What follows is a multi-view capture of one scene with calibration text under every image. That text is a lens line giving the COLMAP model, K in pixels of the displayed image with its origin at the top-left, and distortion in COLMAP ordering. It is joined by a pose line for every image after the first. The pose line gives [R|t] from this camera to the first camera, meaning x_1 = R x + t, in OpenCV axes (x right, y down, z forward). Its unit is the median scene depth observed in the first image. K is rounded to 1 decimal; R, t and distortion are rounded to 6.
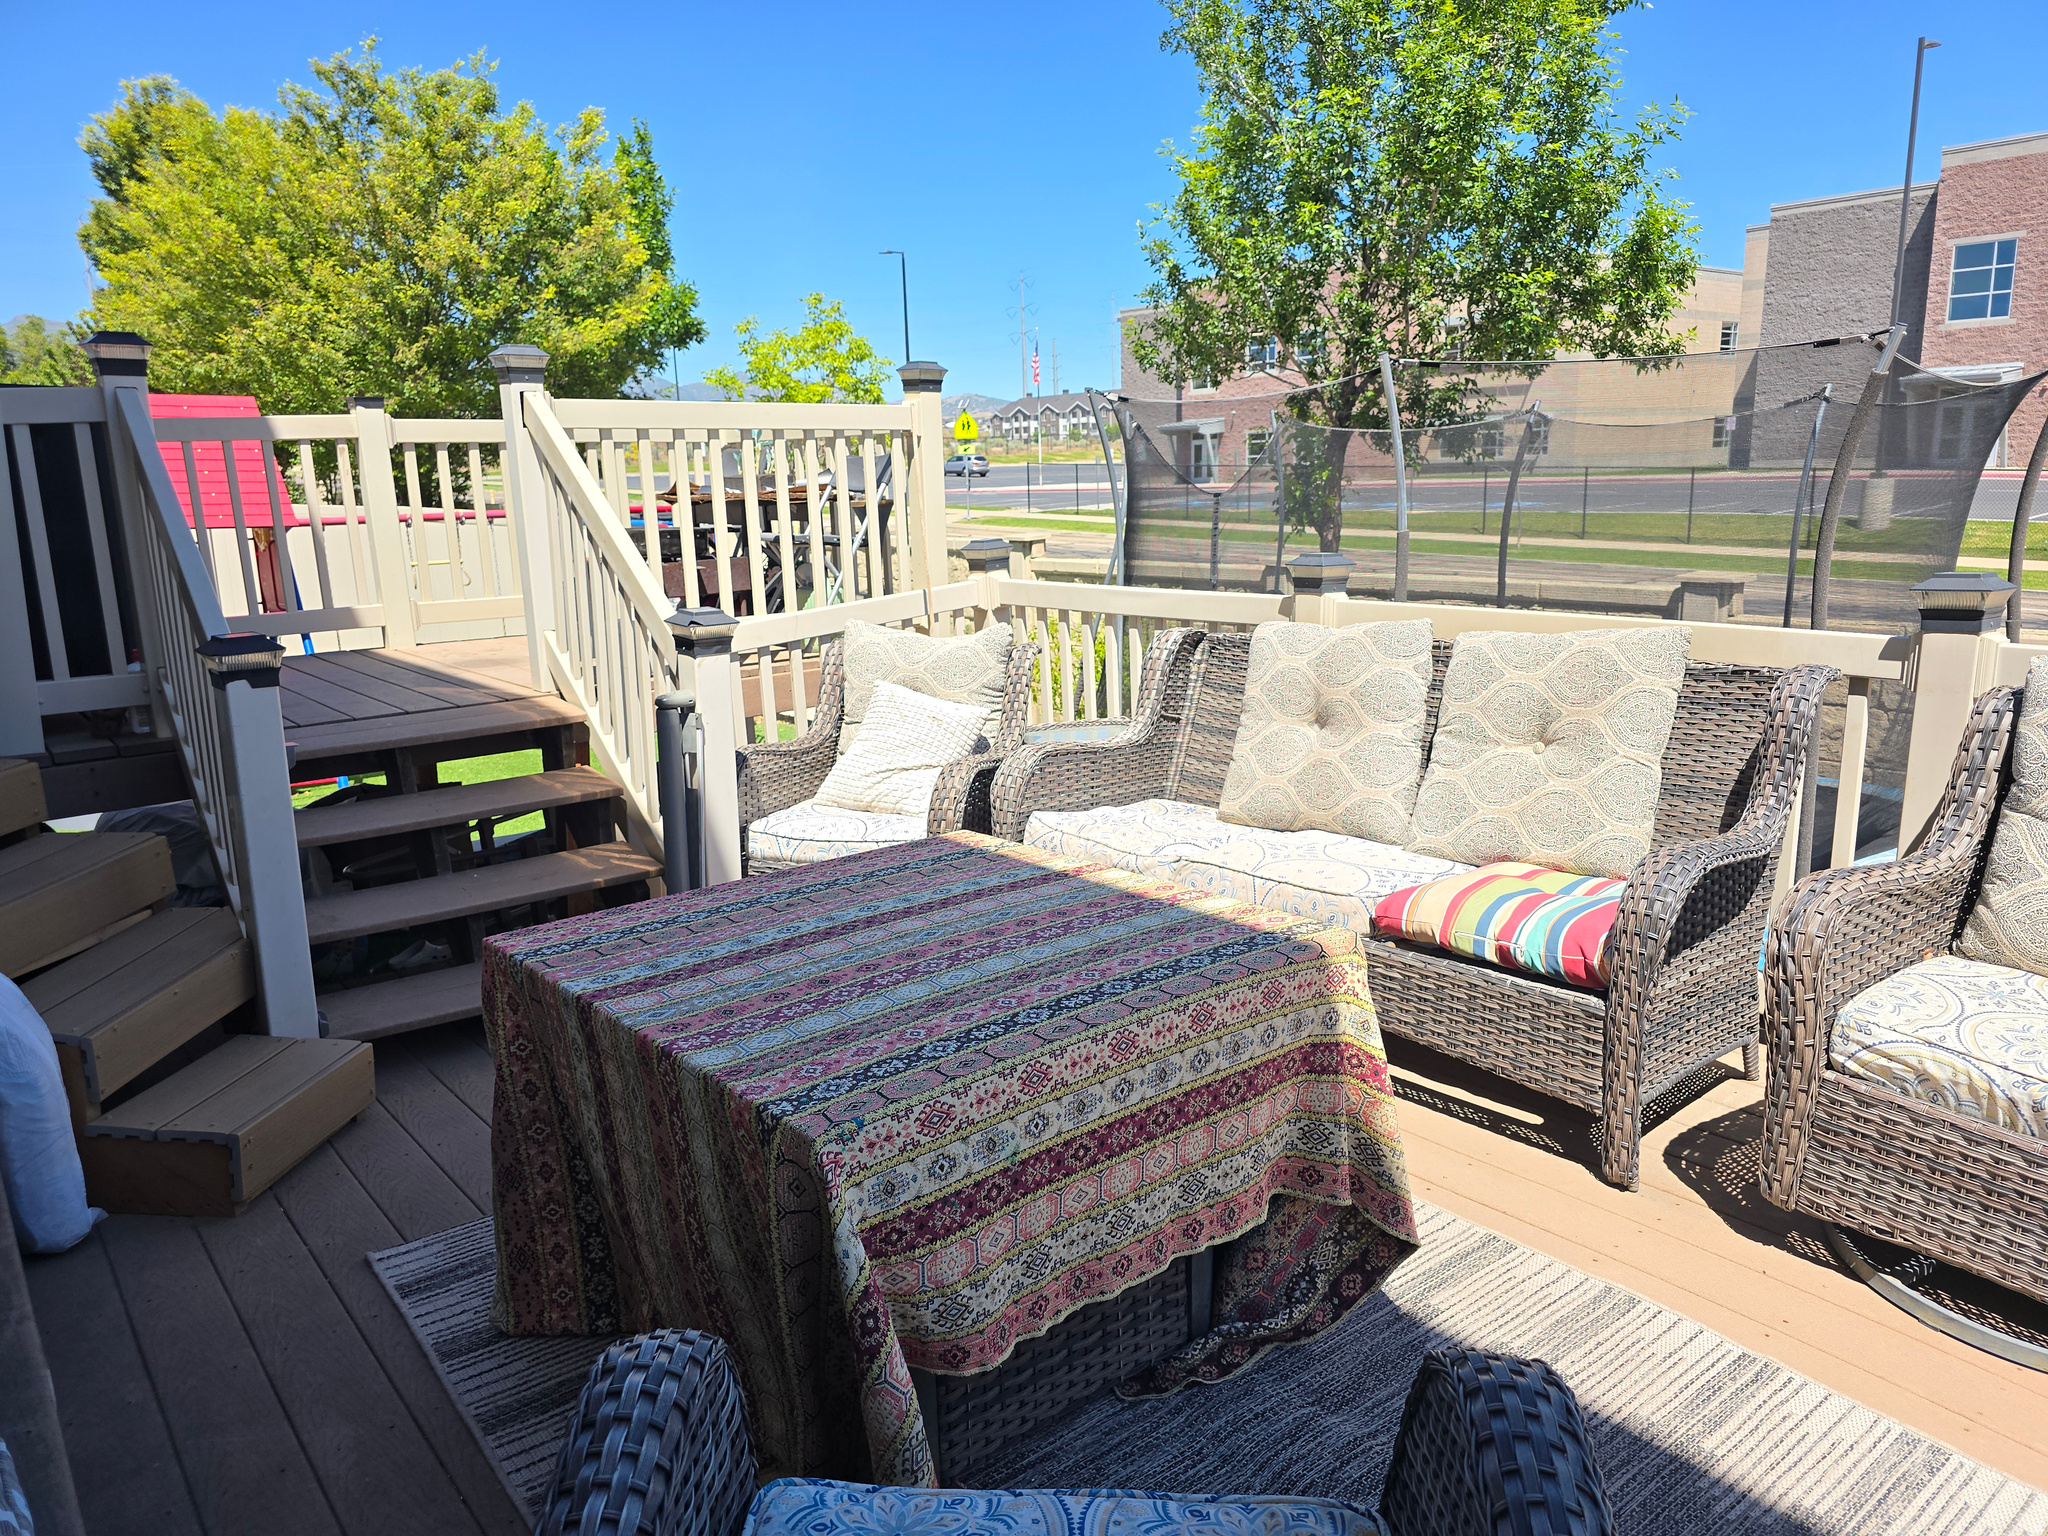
lens RADIAL K [[1430.6, 0, 1024.0], [0, 1430.6, 768.0], [0, 0, 1]] dist [-0.004210, -0.003049]
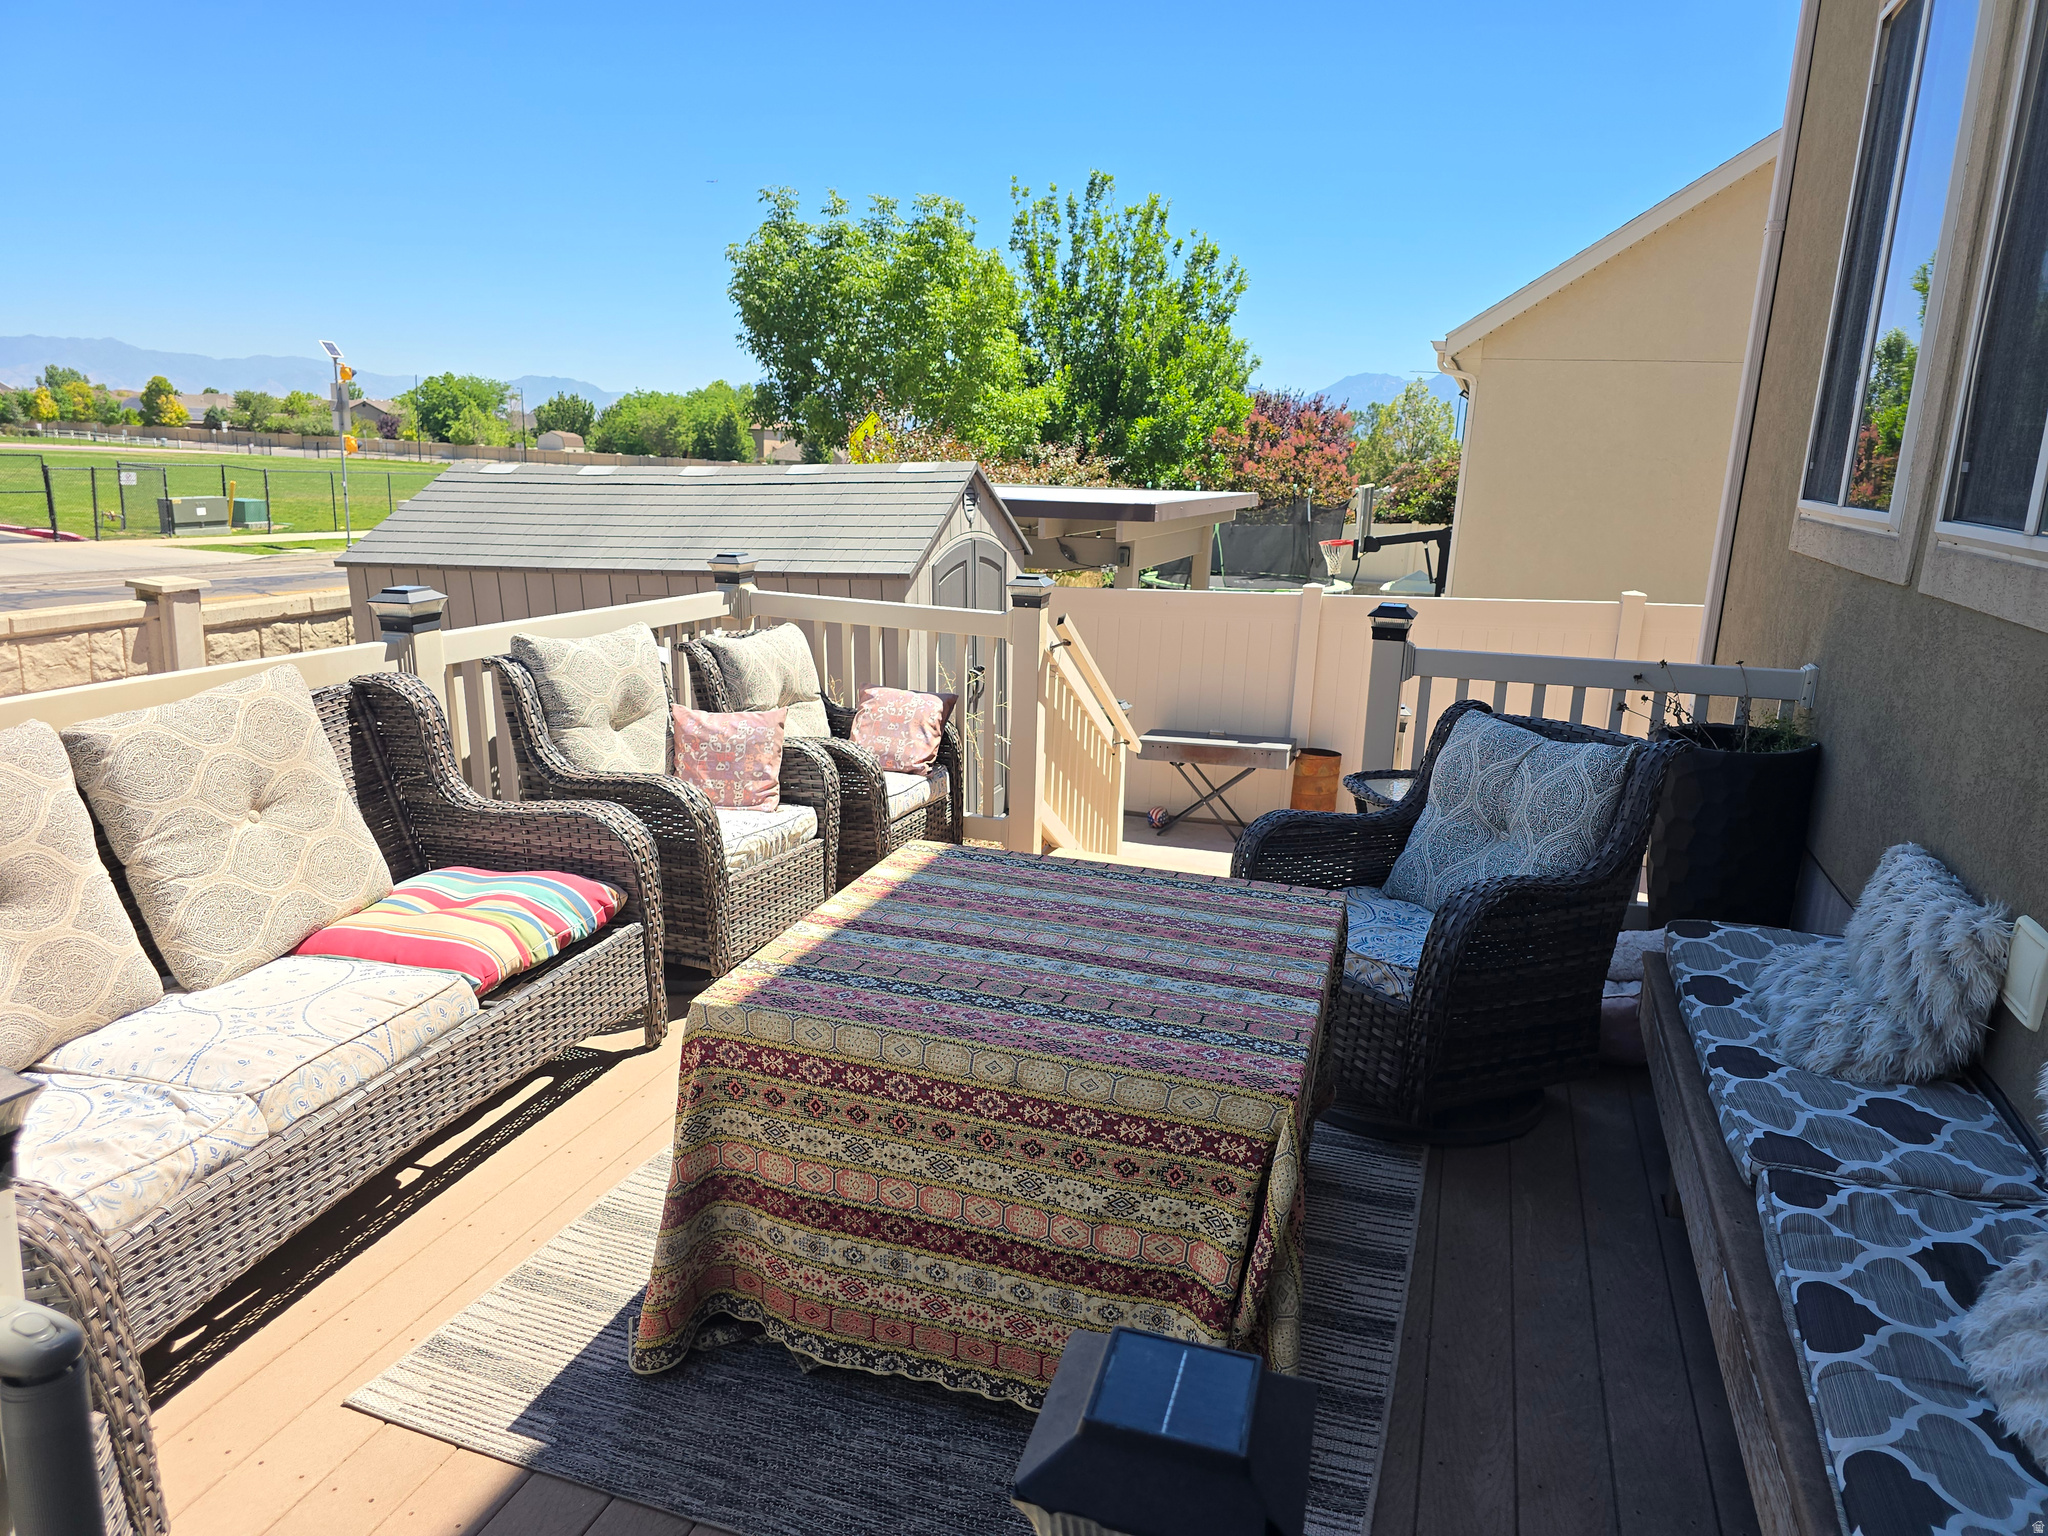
lens RADIAL K [[1389.4, 0, 1024.0], [0, 1389.4, 768.0], [0, 0, 1]] dist [0.061829, -0.063809]
pose [[-0.536370, -0.185099, 0.823435, -0.951335], [0.155359, 0.937328, 0.311899, -0.367776], [-0.829560, 0.295221, -0.473998, 1.464281]]
